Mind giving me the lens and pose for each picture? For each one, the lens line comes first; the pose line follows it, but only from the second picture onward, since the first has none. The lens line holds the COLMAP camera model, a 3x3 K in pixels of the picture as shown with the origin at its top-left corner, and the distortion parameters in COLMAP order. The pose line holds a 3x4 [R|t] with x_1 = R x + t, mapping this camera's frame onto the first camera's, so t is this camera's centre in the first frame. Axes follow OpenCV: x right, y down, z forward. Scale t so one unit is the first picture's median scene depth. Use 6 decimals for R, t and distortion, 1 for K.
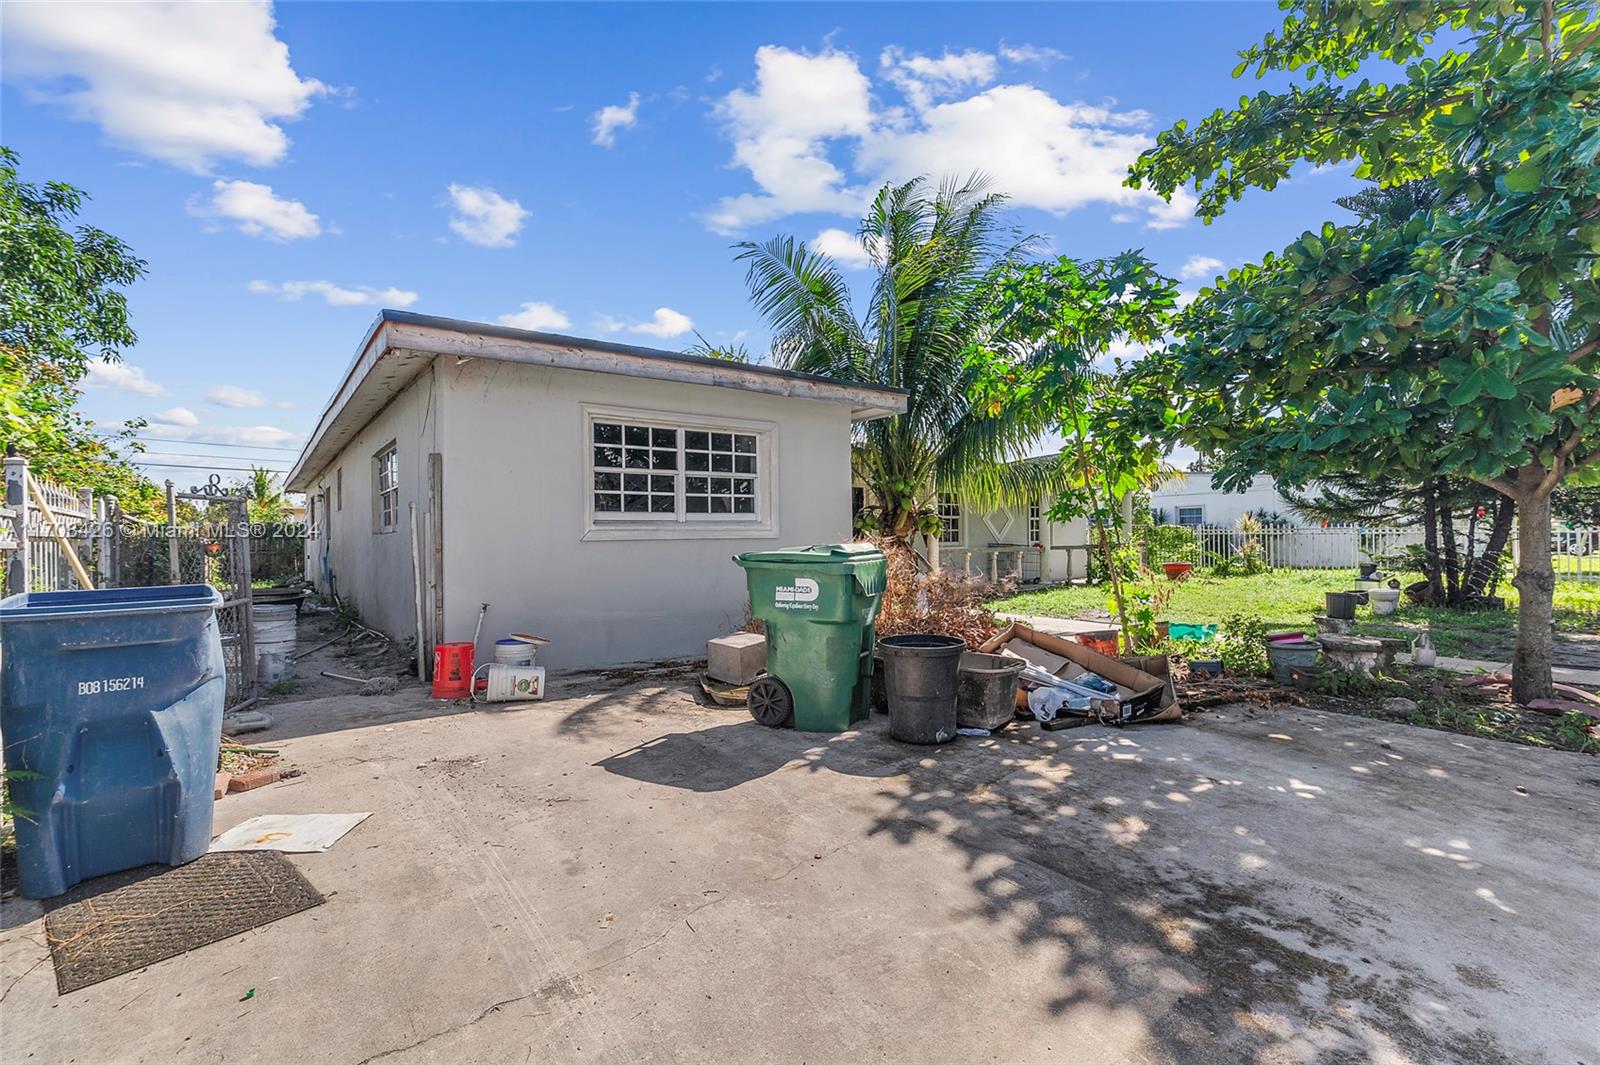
lens RADIAL K [[720.8, 0, 797.8], [0, 720.8, 532.2], [0, 0, 1]] dist [0.016544, -0.000622]
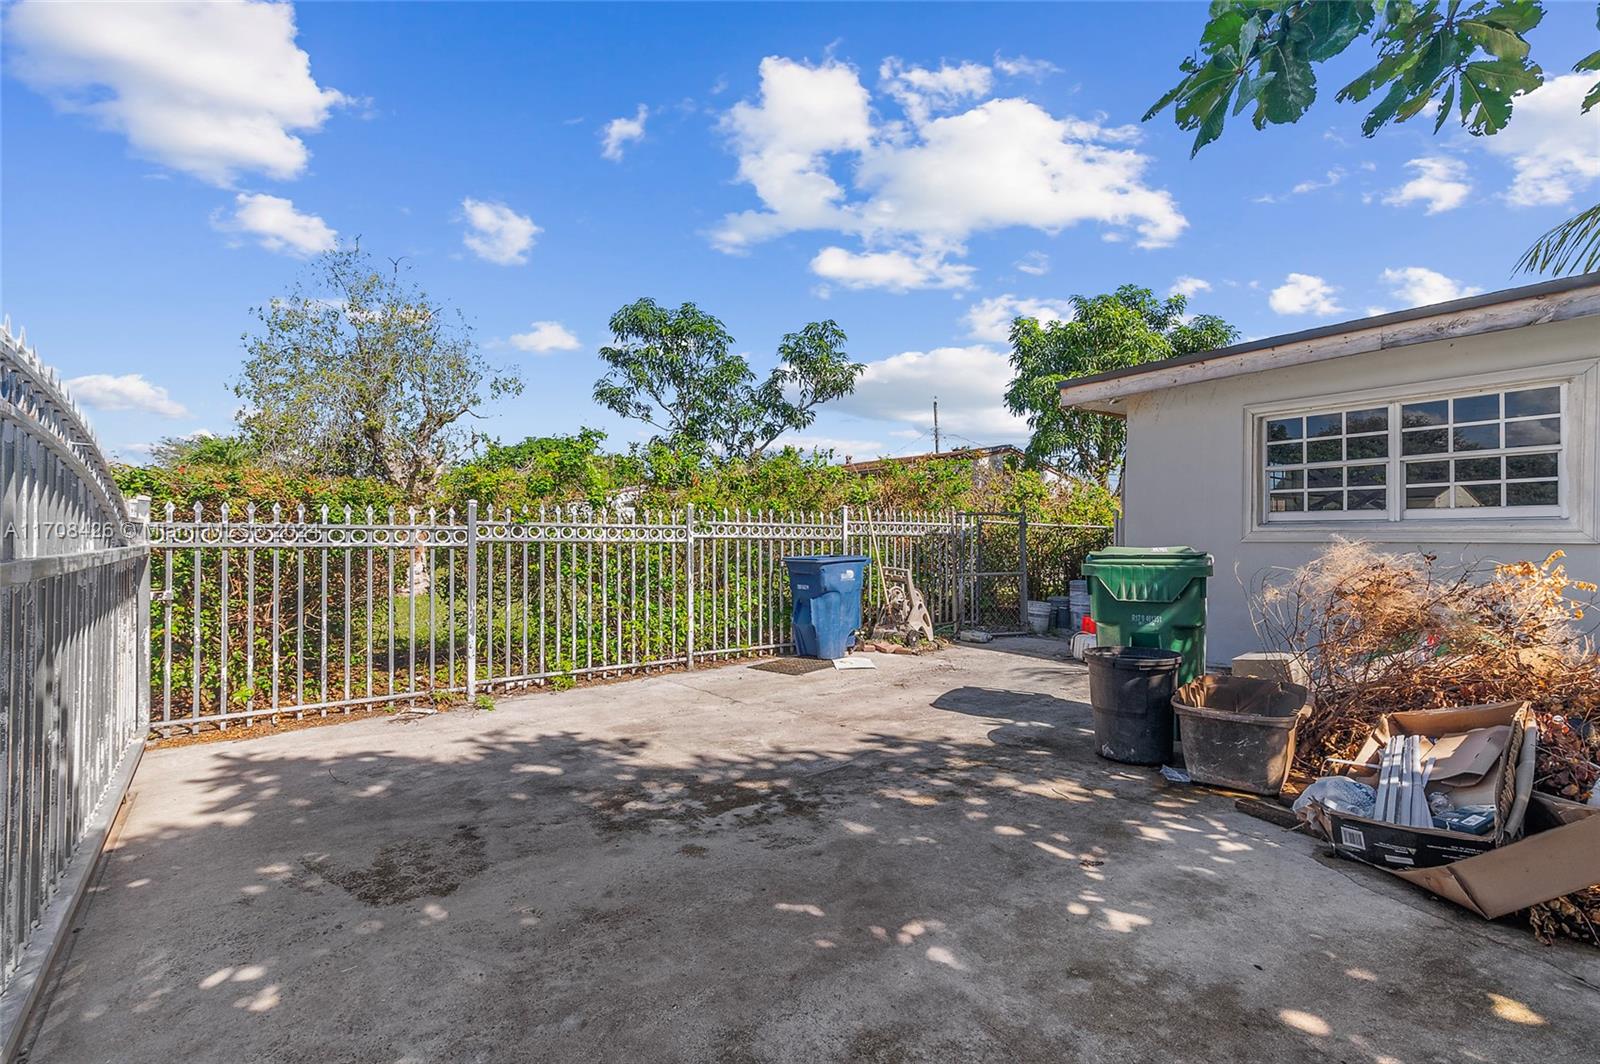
lens RADIAL K [[720.8, 0, 797.8], [0, 720.8, 531.7], [0, 0, 1]] dist [0.016544, -0.000622]
pose [[0.002054, 0.001225, -0.999997, 1.369116], [0.003400, 0.999993, 0.001232, -0.011458], [0.999992, -0.003402, 0.002050, 0.703315]]
